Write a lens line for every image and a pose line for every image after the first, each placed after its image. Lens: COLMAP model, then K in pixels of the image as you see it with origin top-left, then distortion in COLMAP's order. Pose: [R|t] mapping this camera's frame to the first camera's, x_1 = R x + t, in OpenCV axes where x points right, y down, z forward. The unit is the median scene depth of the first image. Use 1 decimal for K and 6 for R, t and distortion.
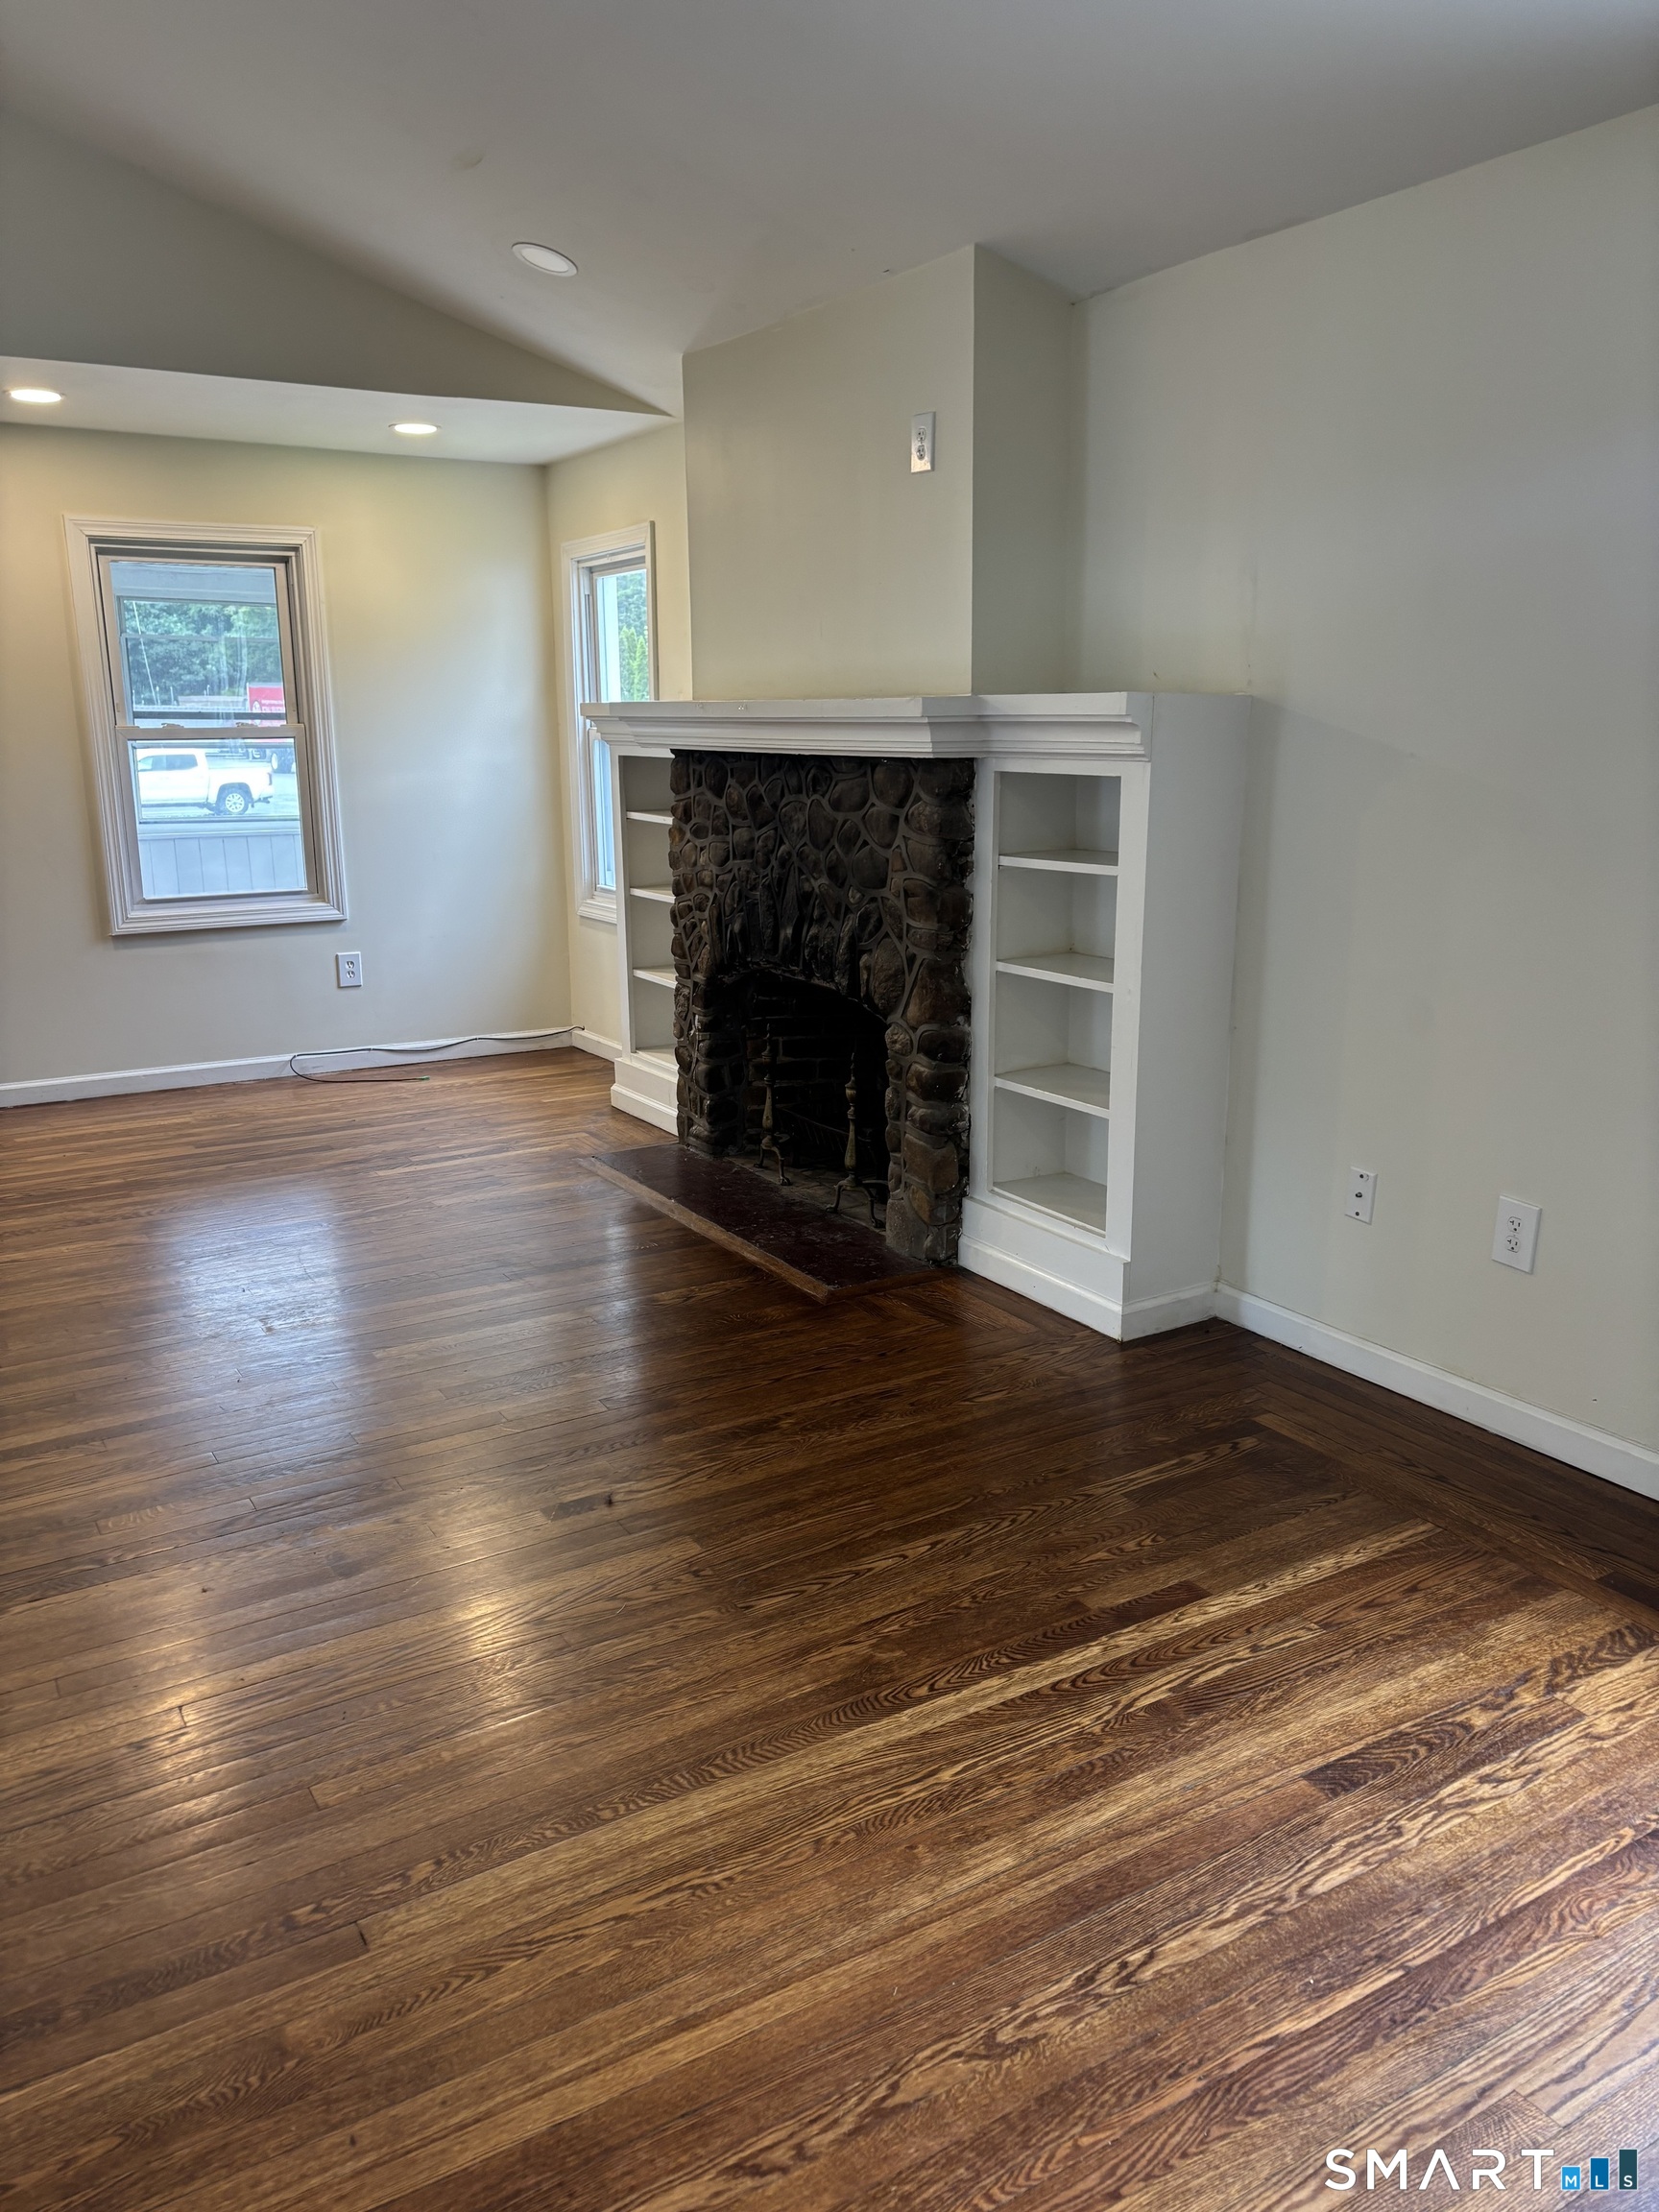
lens RADIAL K [[1683.0, 0, 822.8], [0, 1683.0, 1106.3], [0, 0, 1]] dist [0.057415, -0.056375]
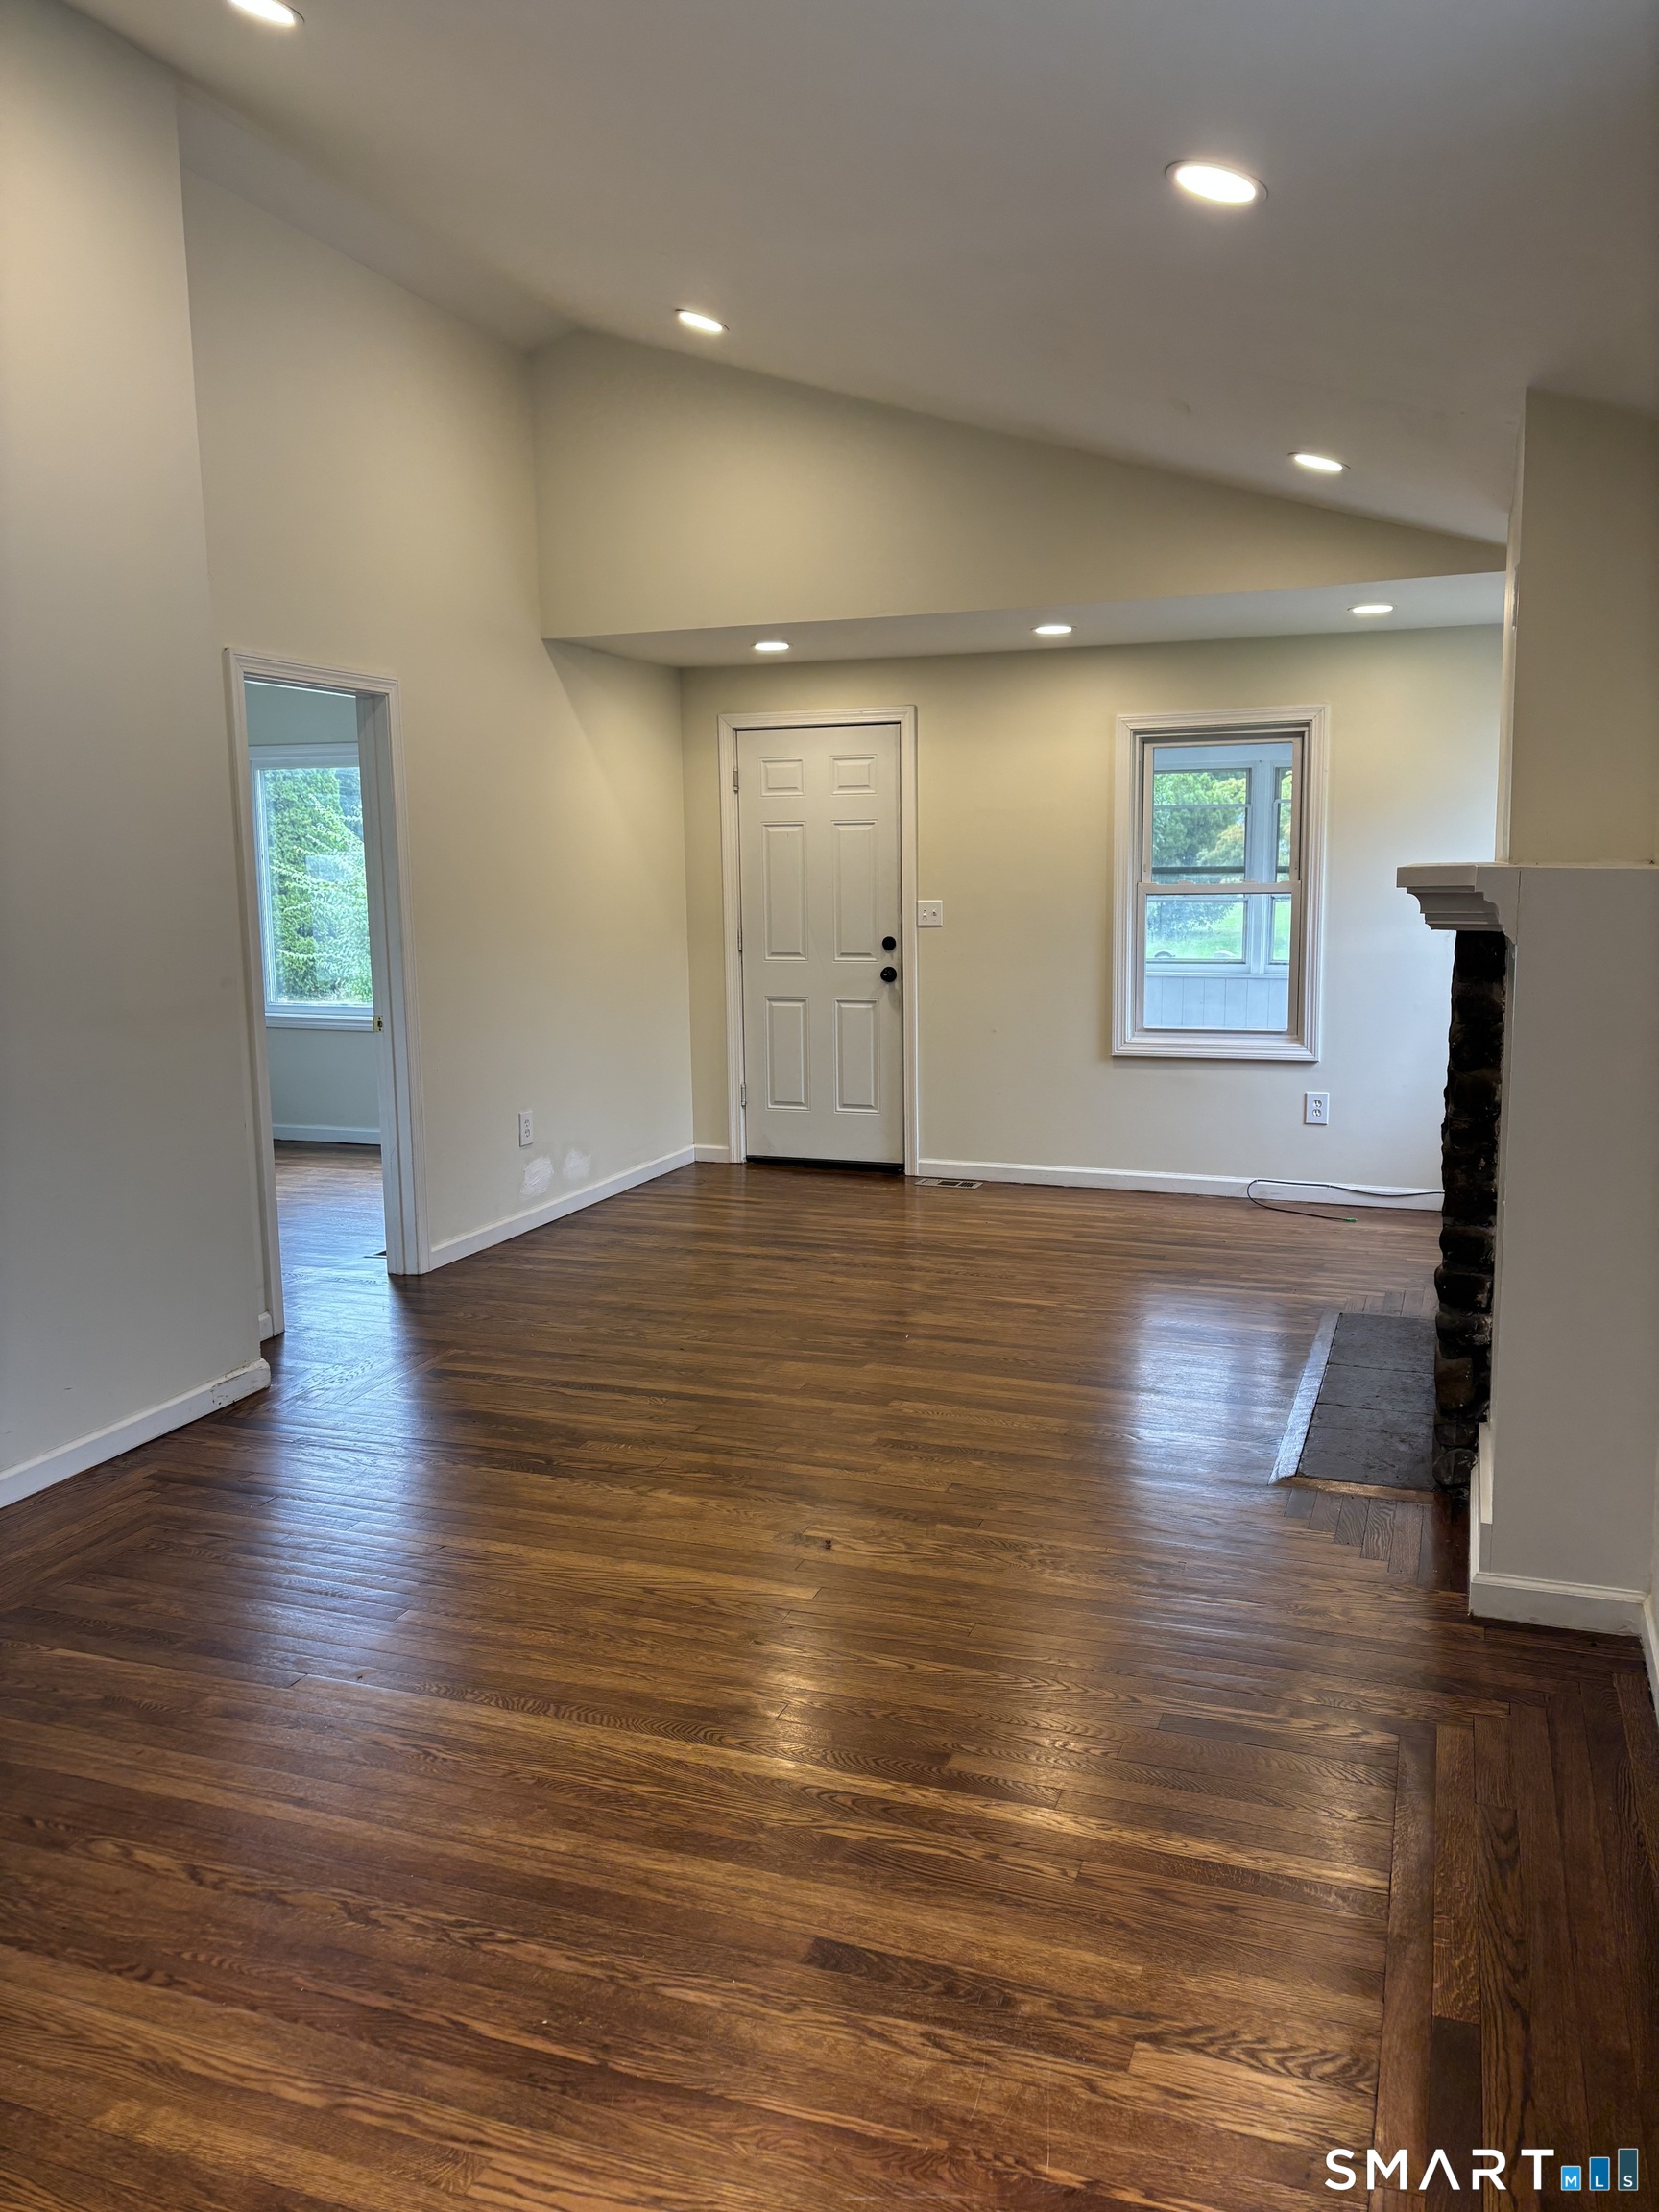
lens RADIAL K [[1683.0, 0, 835.2], [0, 1683.0, 1098.2], [0, 0, 1]] dist [0.057415, -0.056375]
pose [[0.612488, 0.109320, -0.782884, 0.996564], [-0.174210, 0.984708, 0.001210, -0.098660], [0.771045, 0.135645, 0.622166, 0.300720]]
